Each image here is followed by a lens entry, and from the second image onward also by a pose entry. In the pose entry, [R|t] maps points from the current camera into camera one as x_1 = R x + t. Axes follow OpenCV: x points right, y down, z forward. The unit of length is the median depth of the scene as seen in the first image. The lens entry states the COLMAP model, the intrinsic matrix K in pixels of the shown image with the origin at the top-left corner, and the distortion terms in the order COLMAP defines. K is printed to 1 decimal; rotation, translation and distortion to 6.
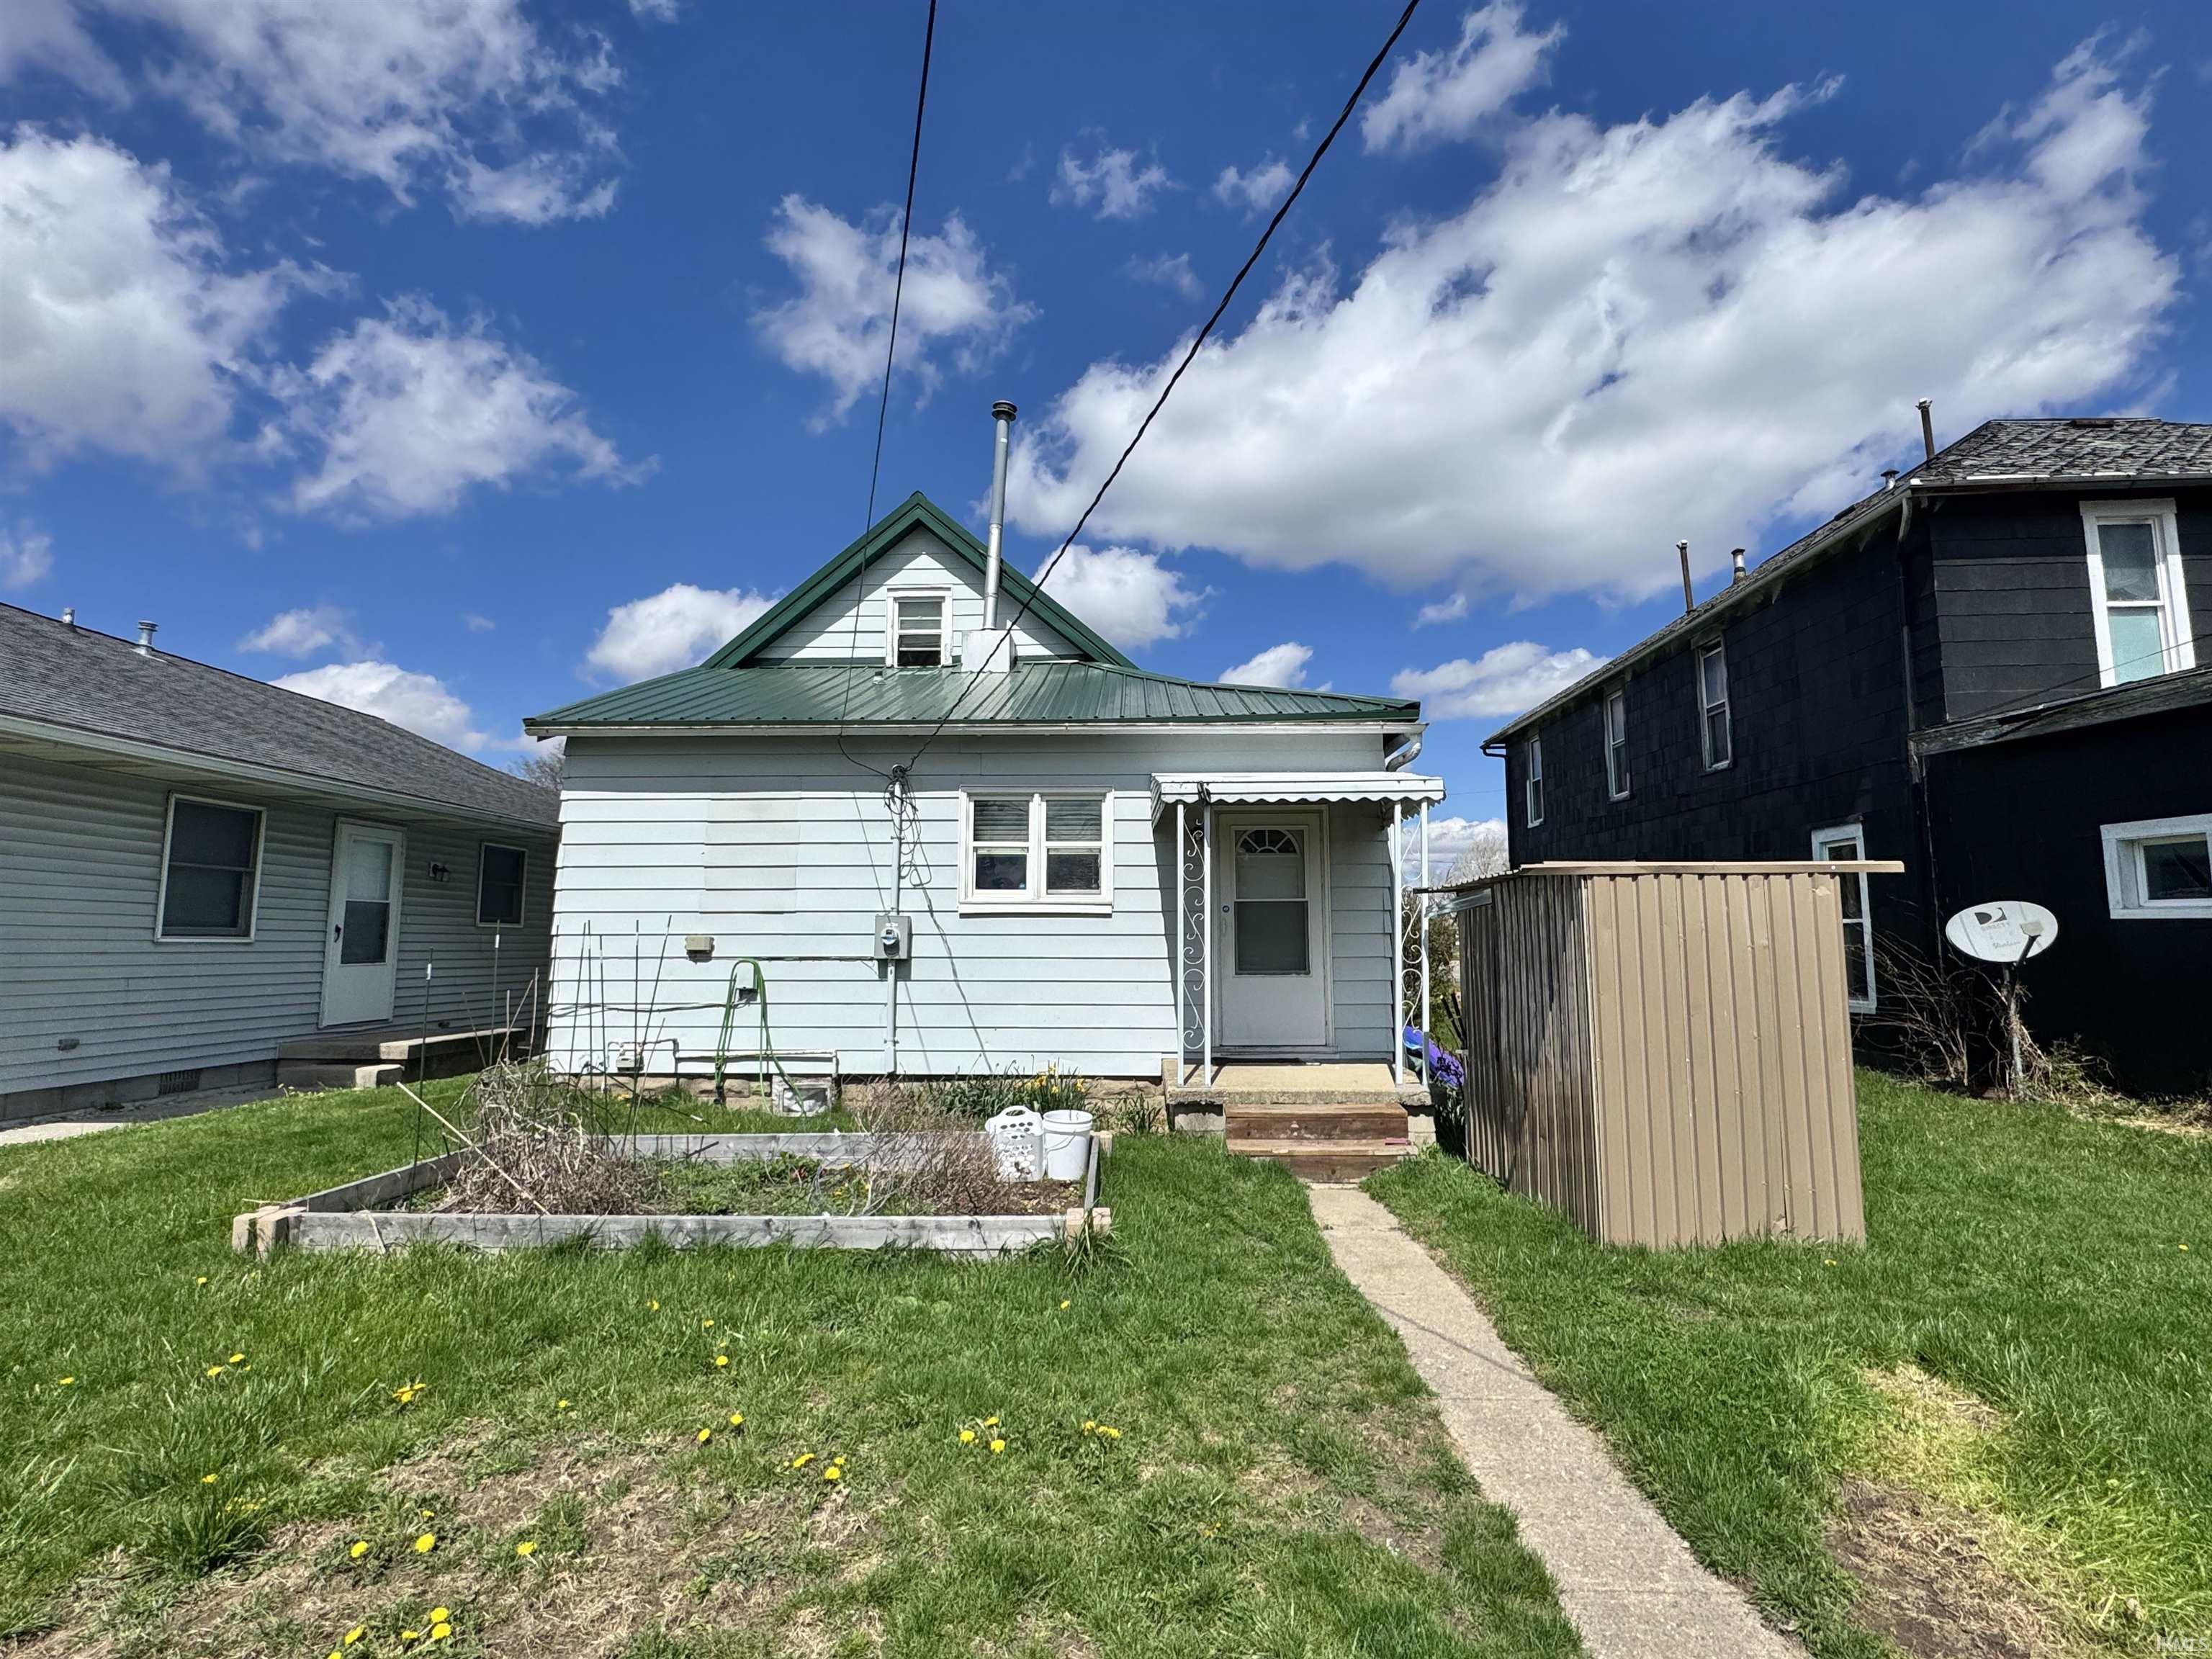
lens RADIAL K [[1077.9, 0, 1108.8], [0, 1077.9, 826.9], [0, 0, 1]] dist [-0.004818, 0.001347]
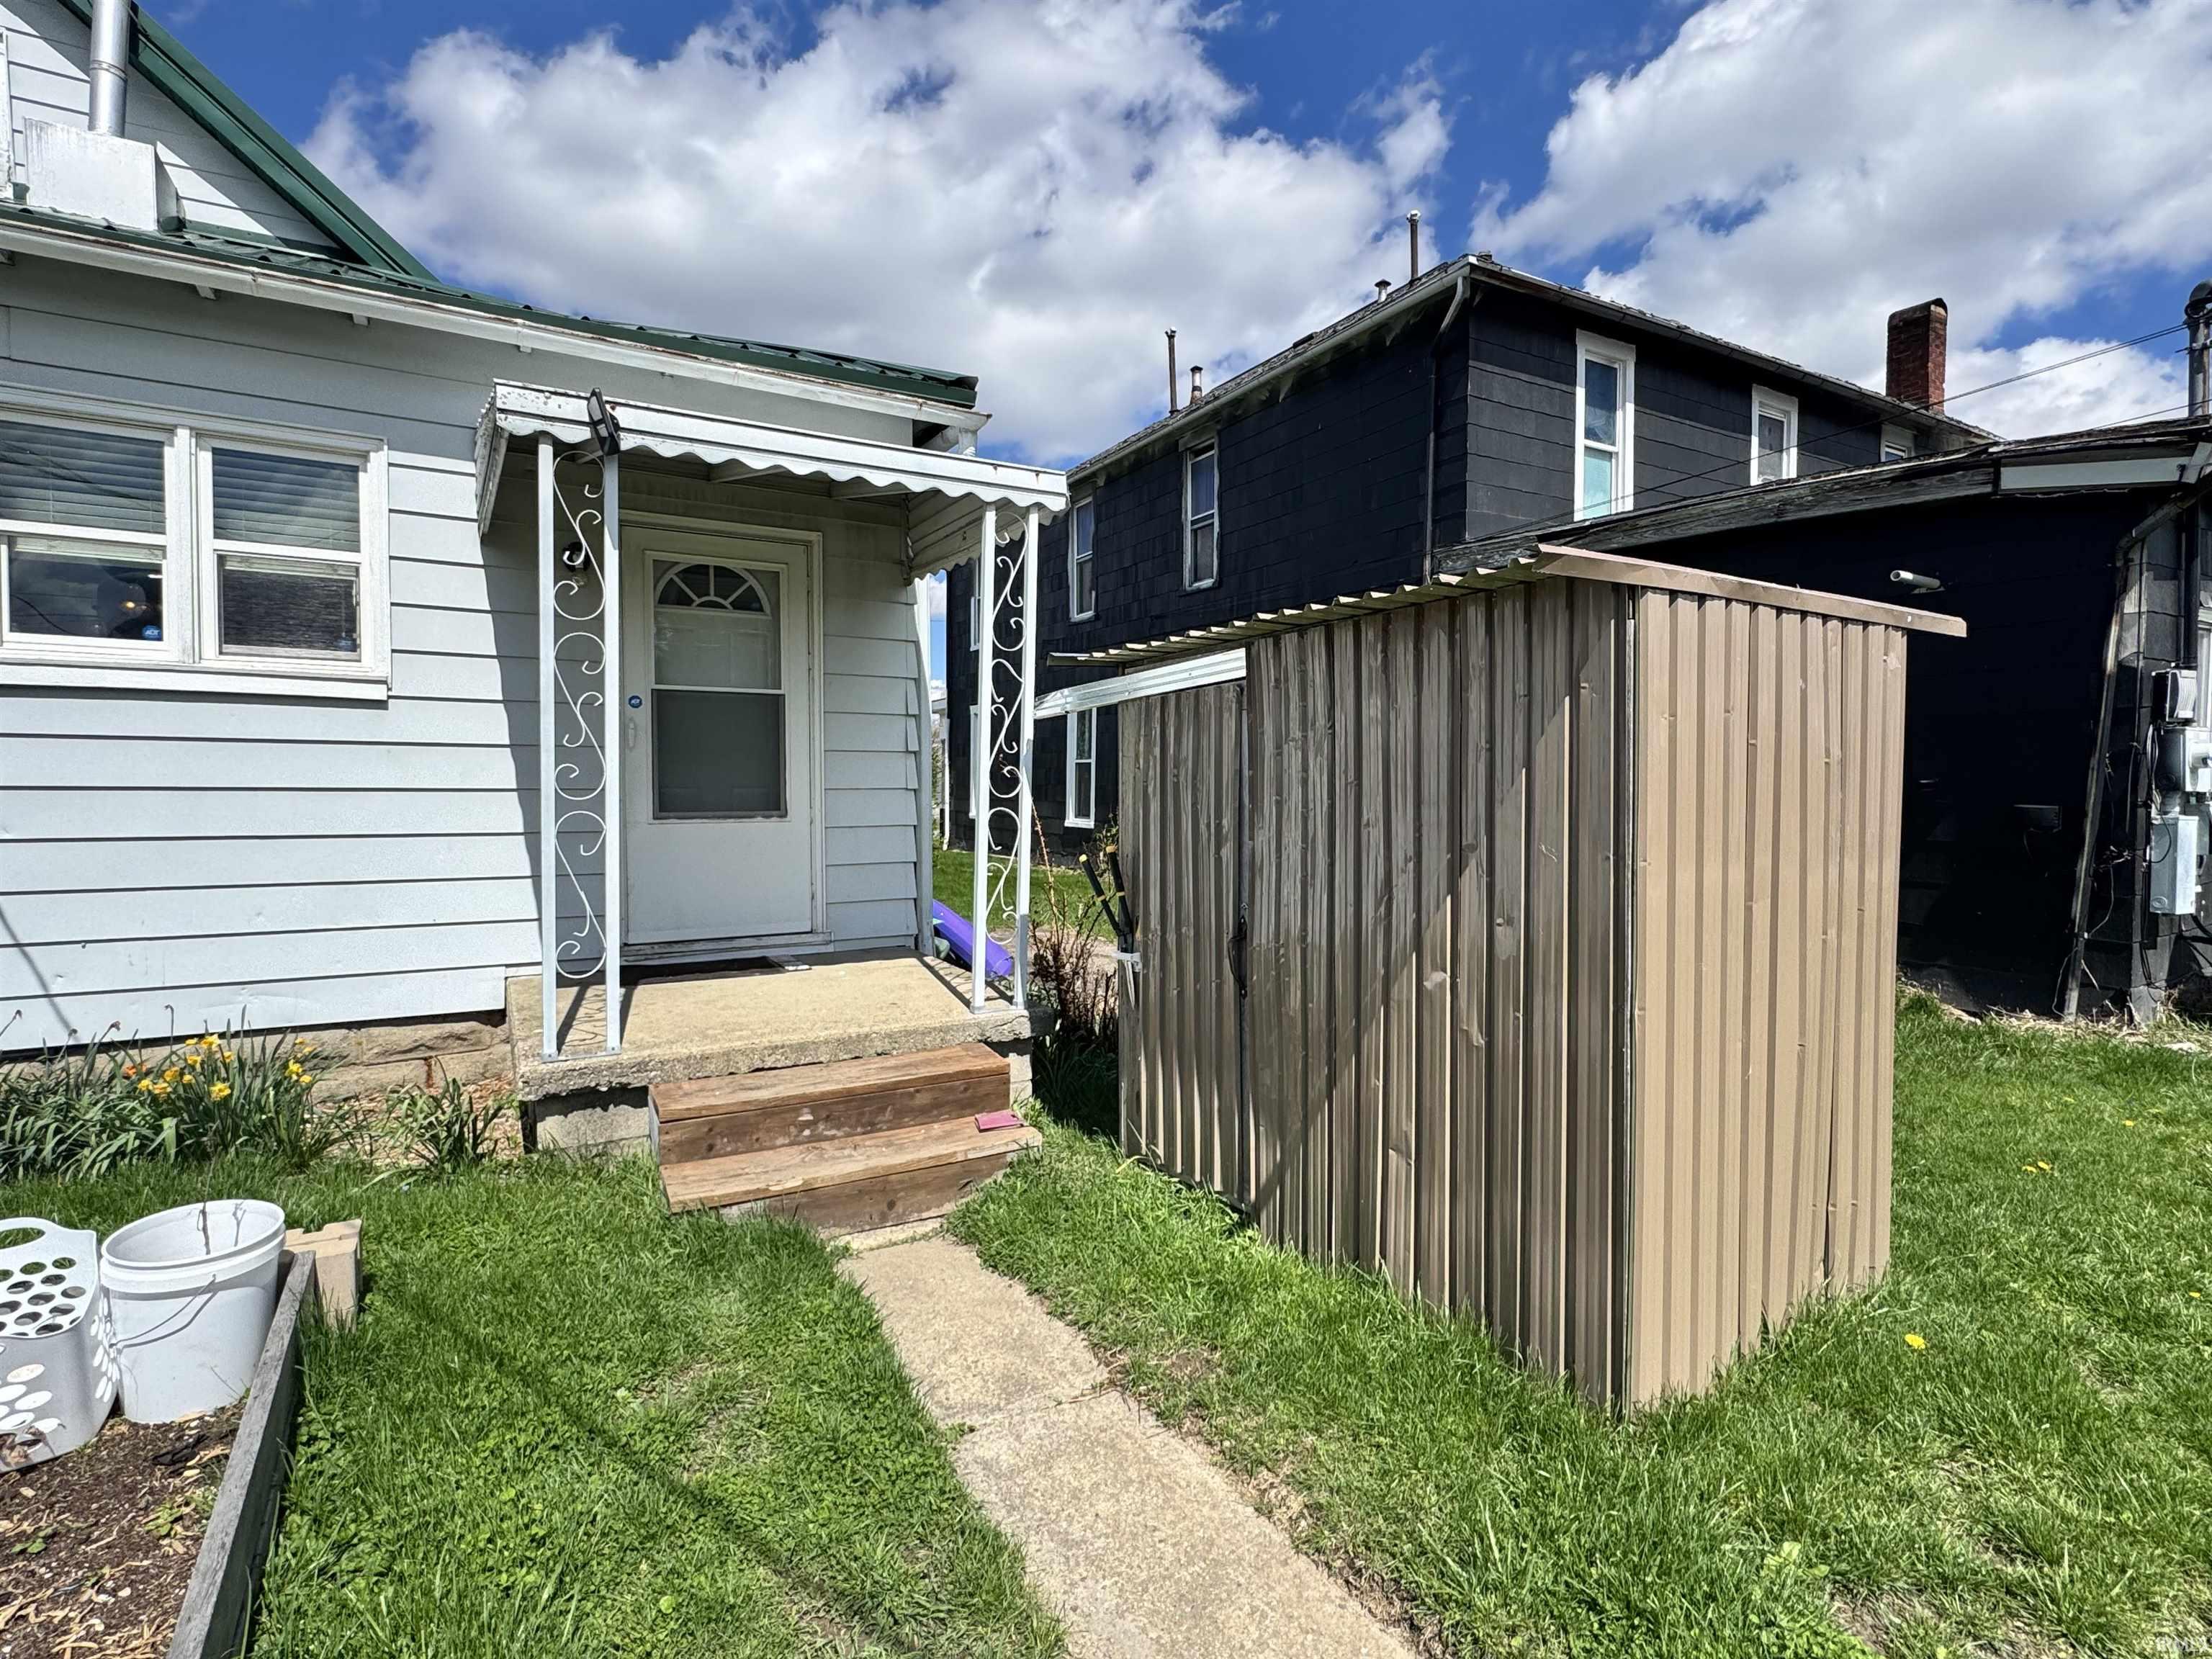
lens RADIAL K [[1077.9, 0, 1108.8], [0, 1077.9, 826.9], [0, 0, 1]] dist [-0.004818, 0.001347]
pose [[0.848276, -0.015835, 0.529317, 0.021584], [-0.063120, 0.989404, 0.130754, 0.052249], [-0.525779, -0.144326, 0.838288, 0.400620]]
